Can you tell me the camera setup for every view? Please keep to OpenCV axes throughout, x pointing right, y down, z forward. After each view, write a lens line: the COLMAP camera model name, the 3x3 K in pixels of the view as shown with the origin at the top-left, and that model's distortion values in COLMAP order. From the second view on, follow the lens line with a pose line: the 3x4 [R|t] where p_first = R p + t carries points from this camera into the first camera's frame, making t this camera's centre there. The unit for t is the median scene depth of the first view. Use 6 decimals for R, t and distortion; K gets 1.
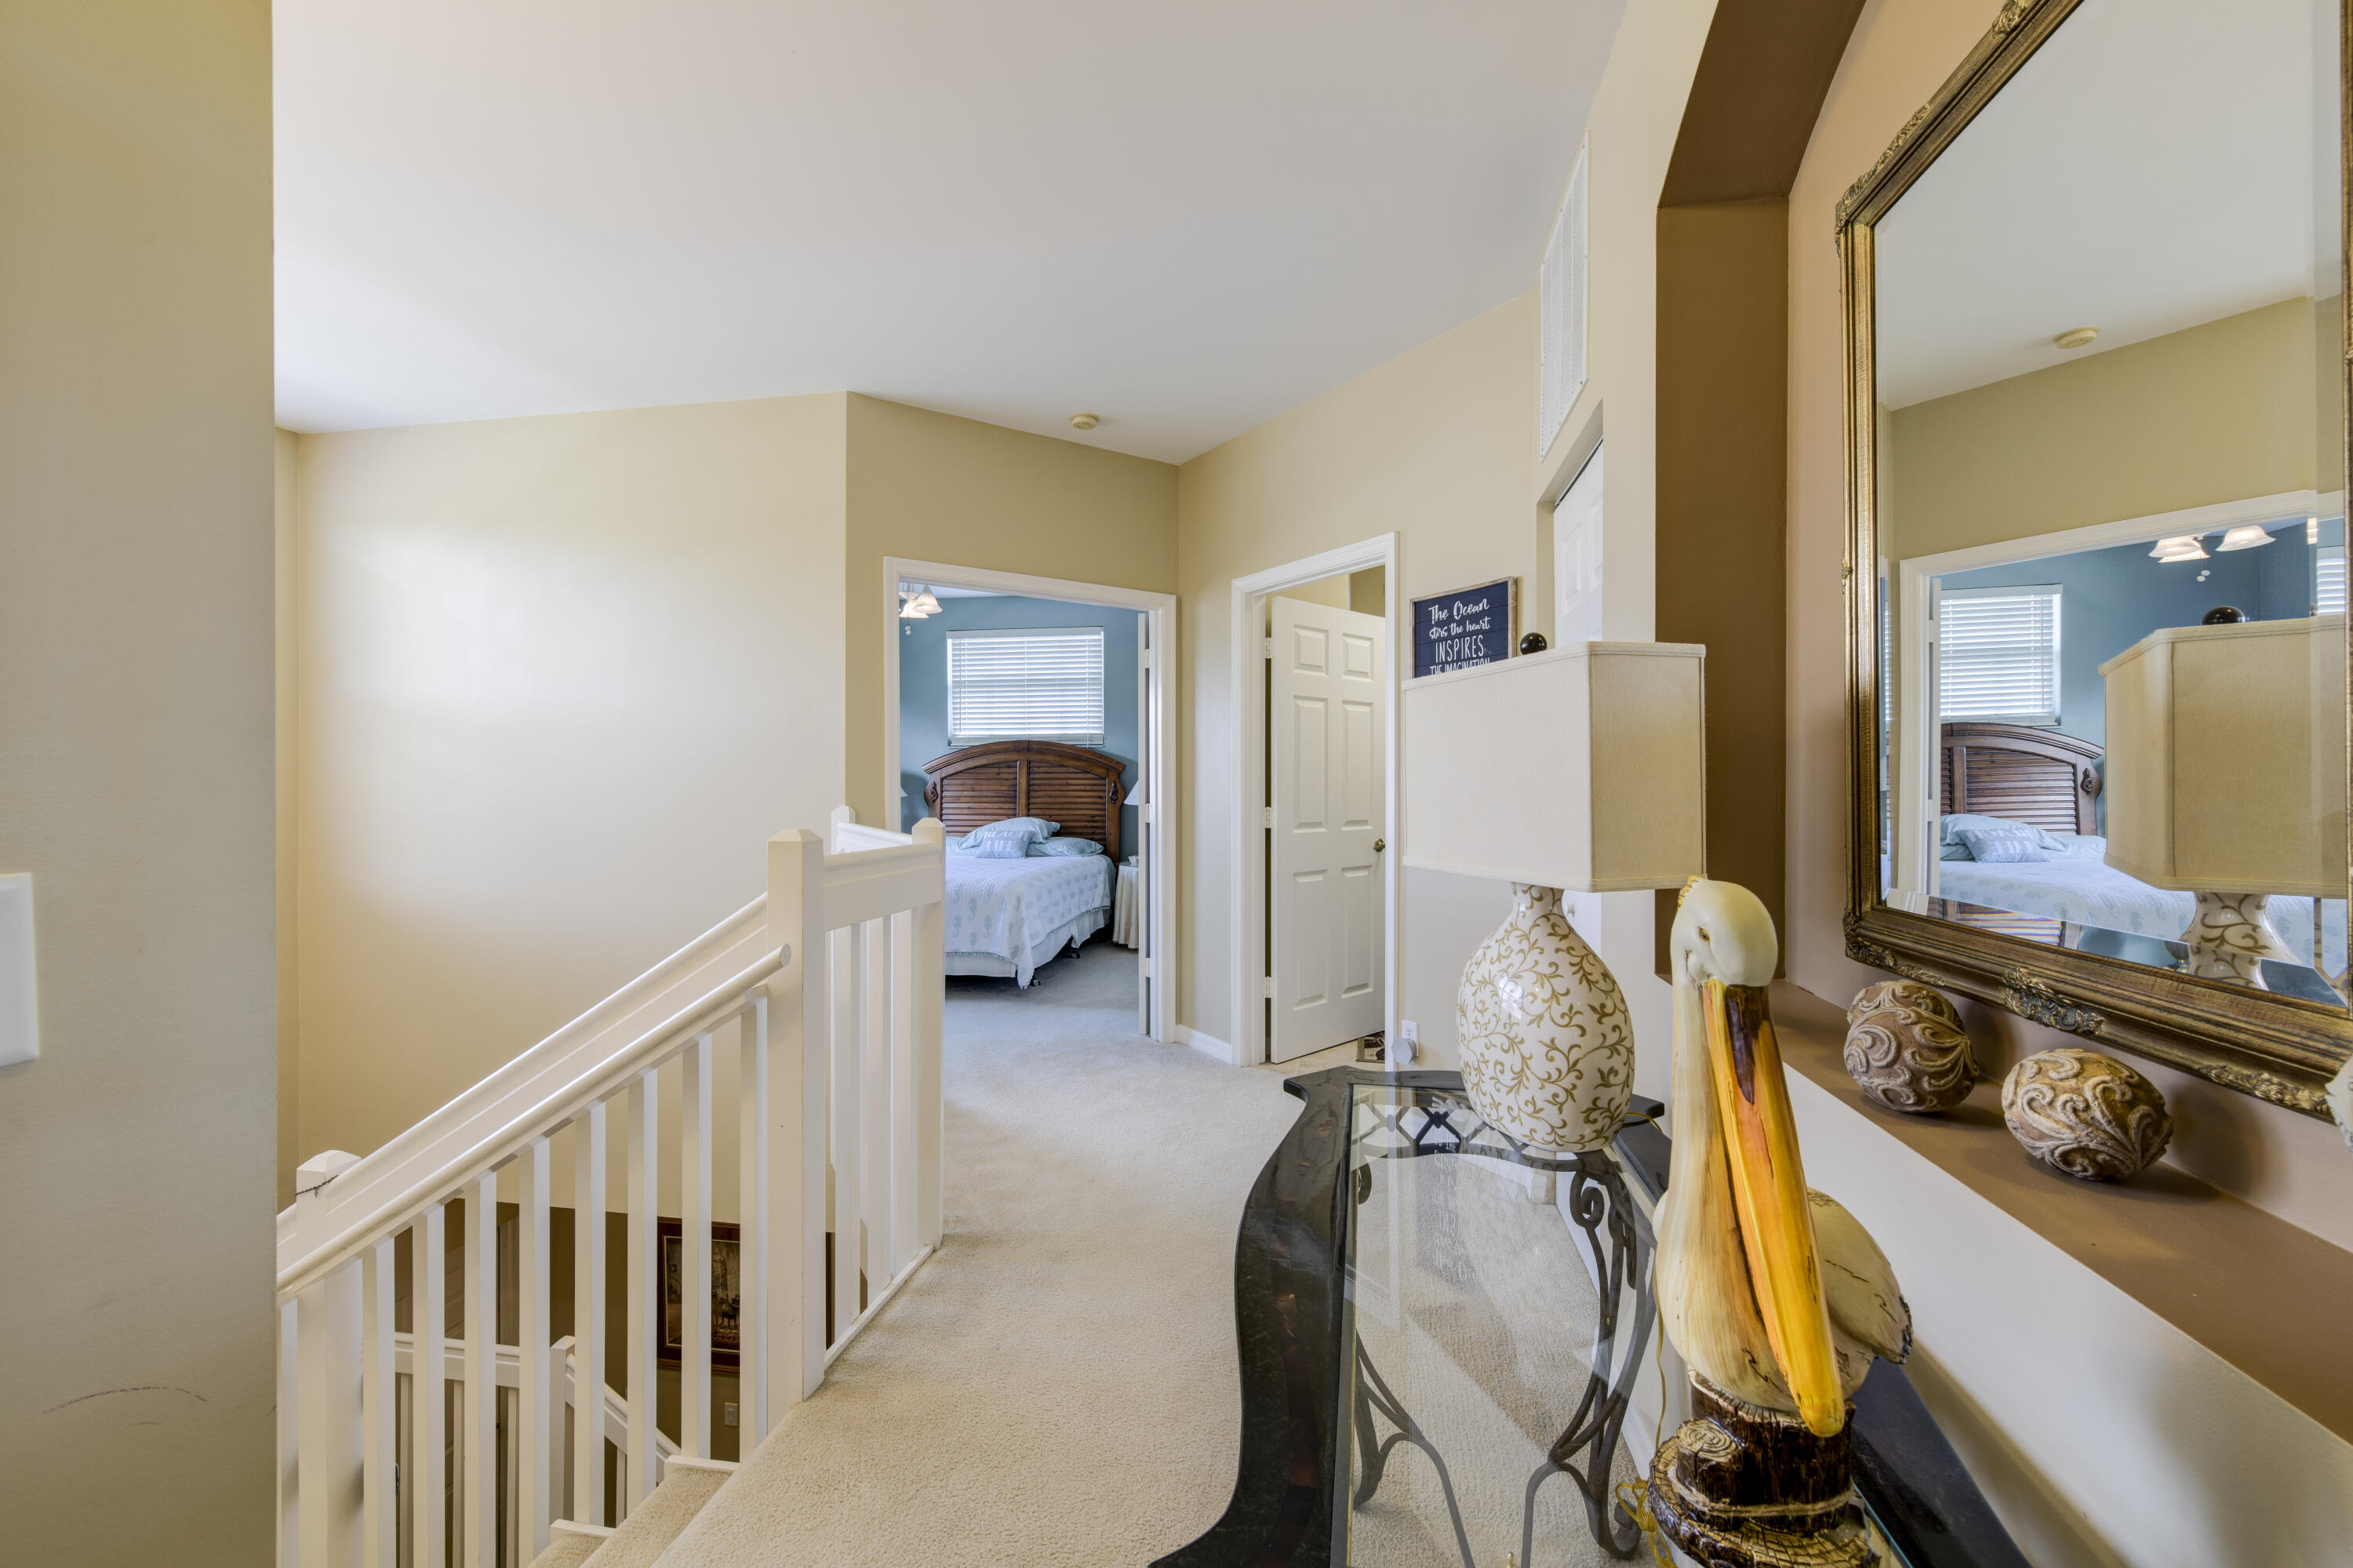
lens RADIAL K [[930.4, 0, 1188.3], [0, 930.4, 767.9], [0, 0, 1]] dist [0.003815, -0.000079]
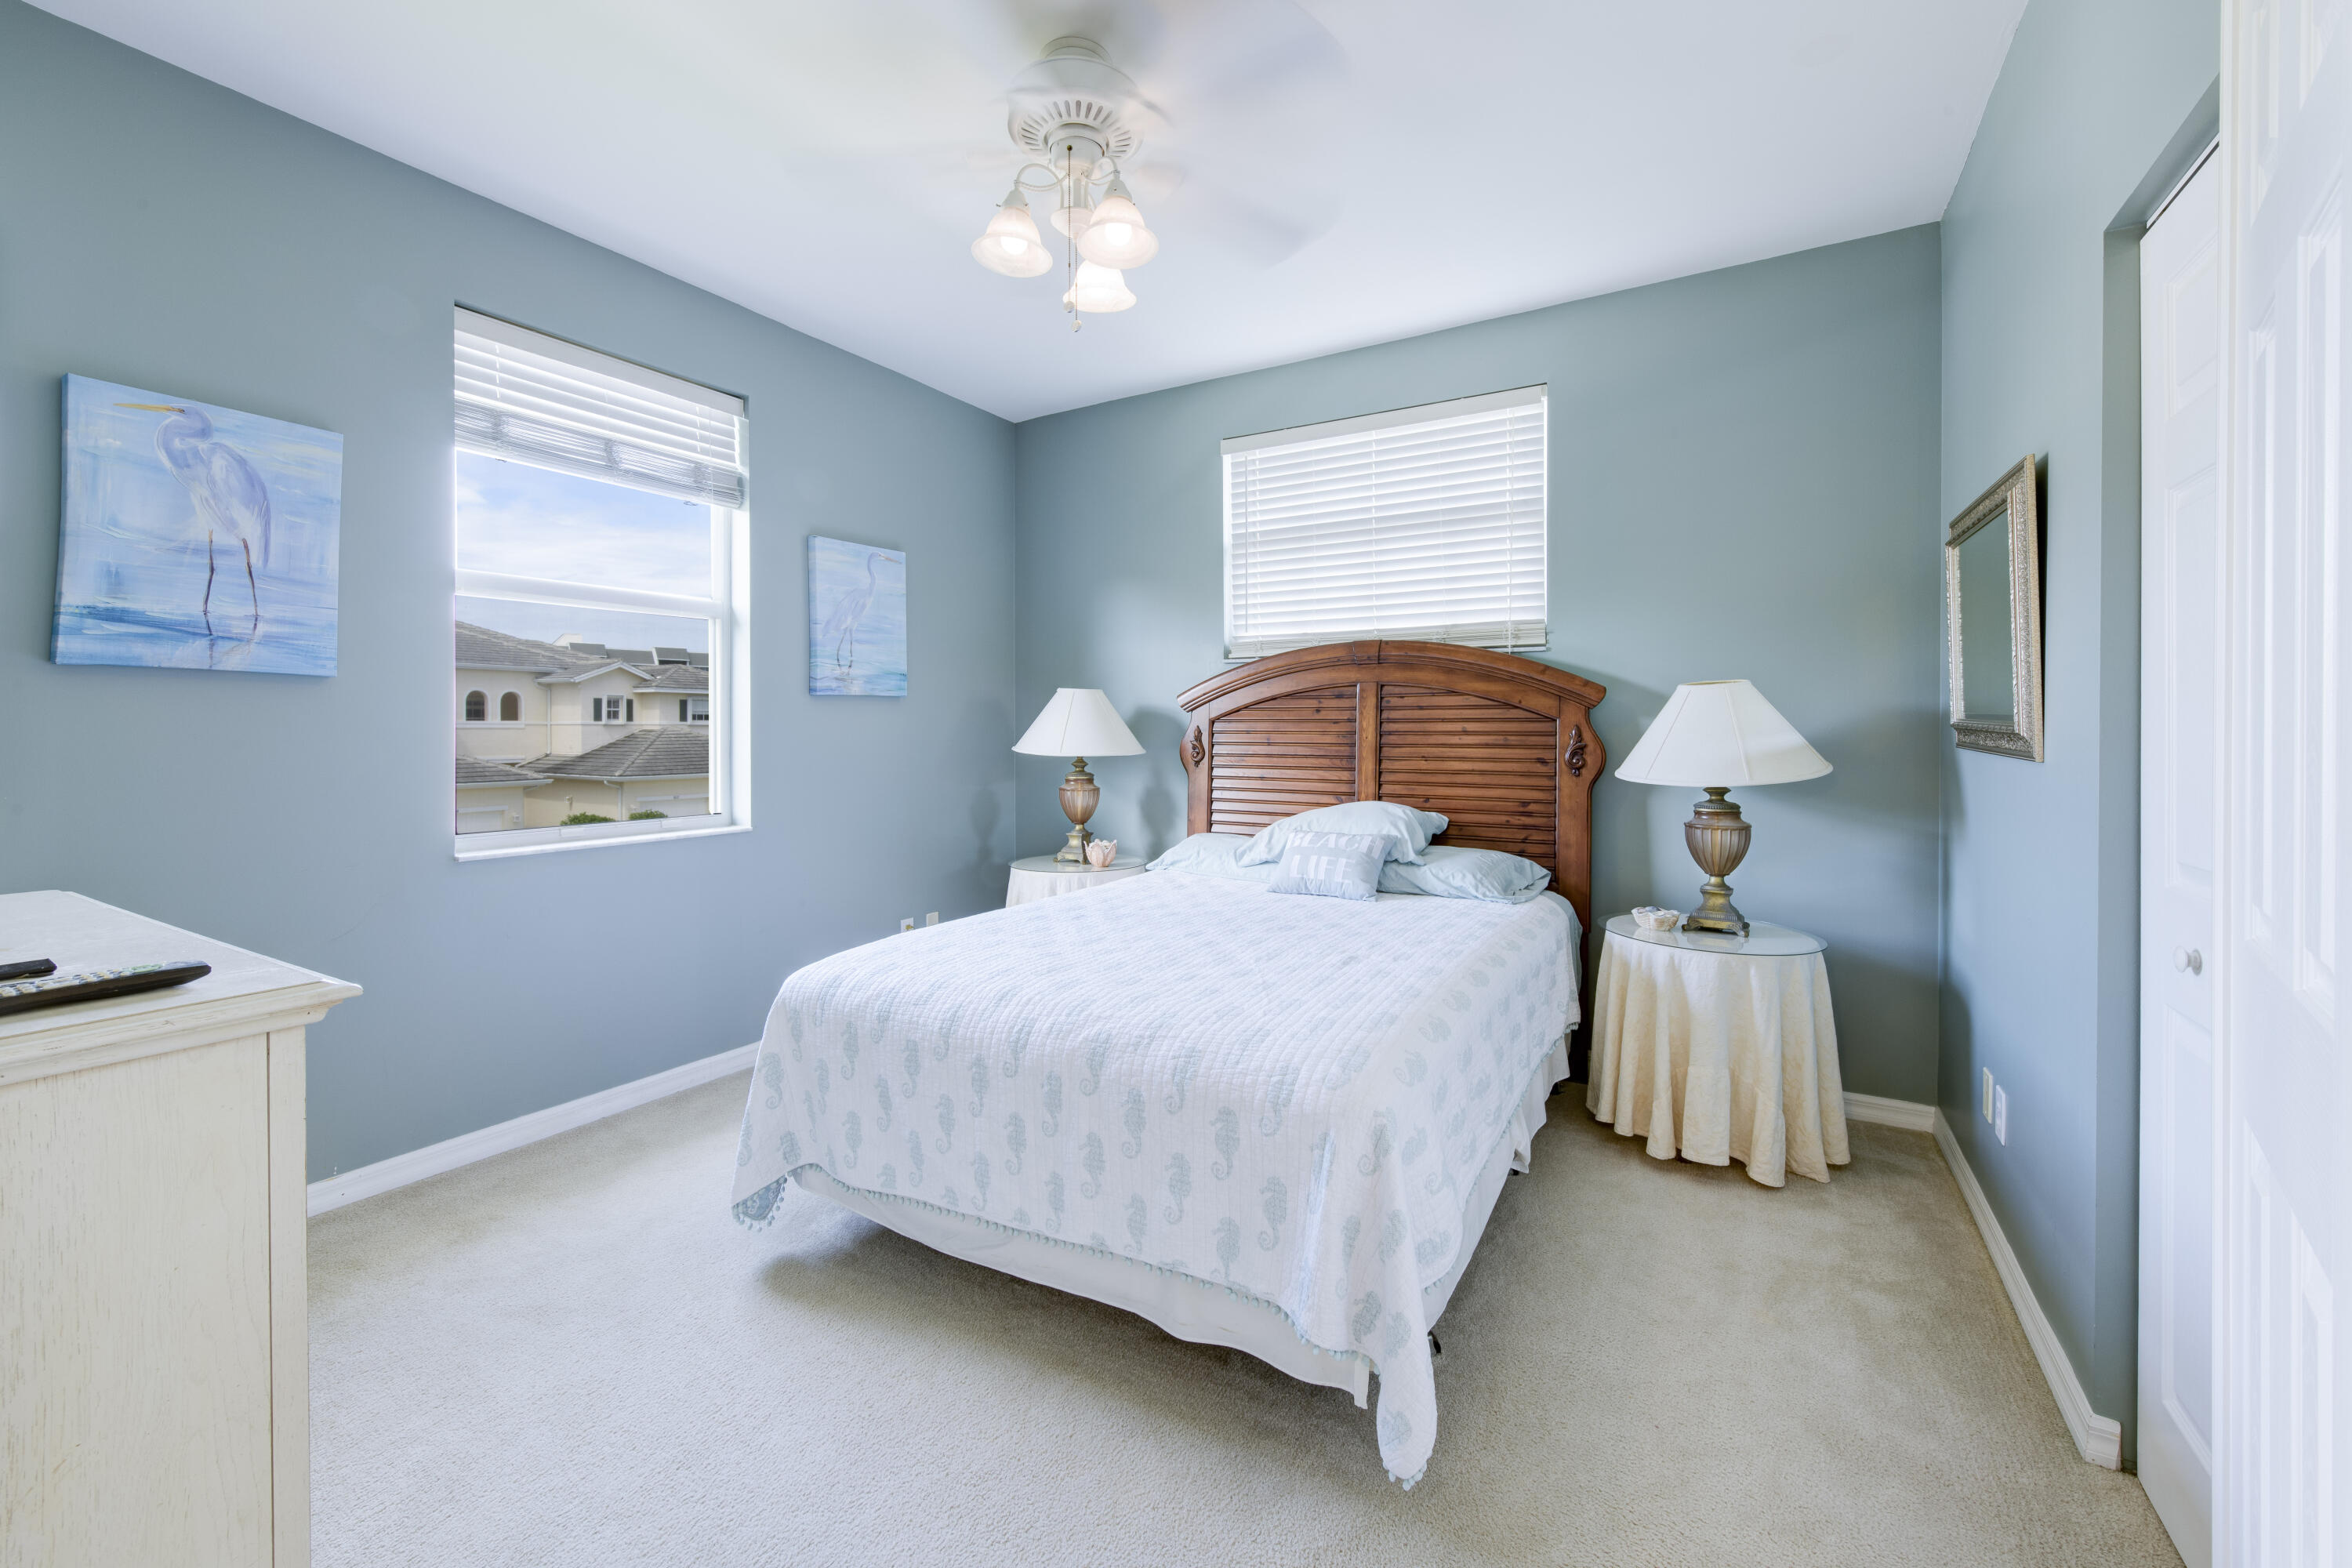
lens RADIAL K [[930.0, 0, 1187.8], [0, 930.0, 767.9], [0, 0, 1]] dist [0.003815, -0.000079]
pose [[0.940376, 0.013308, -0.339877, -0.103018], [0.006611, 0.998330, 0.057381, 0.008111], [0.340073, -0.056206, 0.938718, 0.521735]]
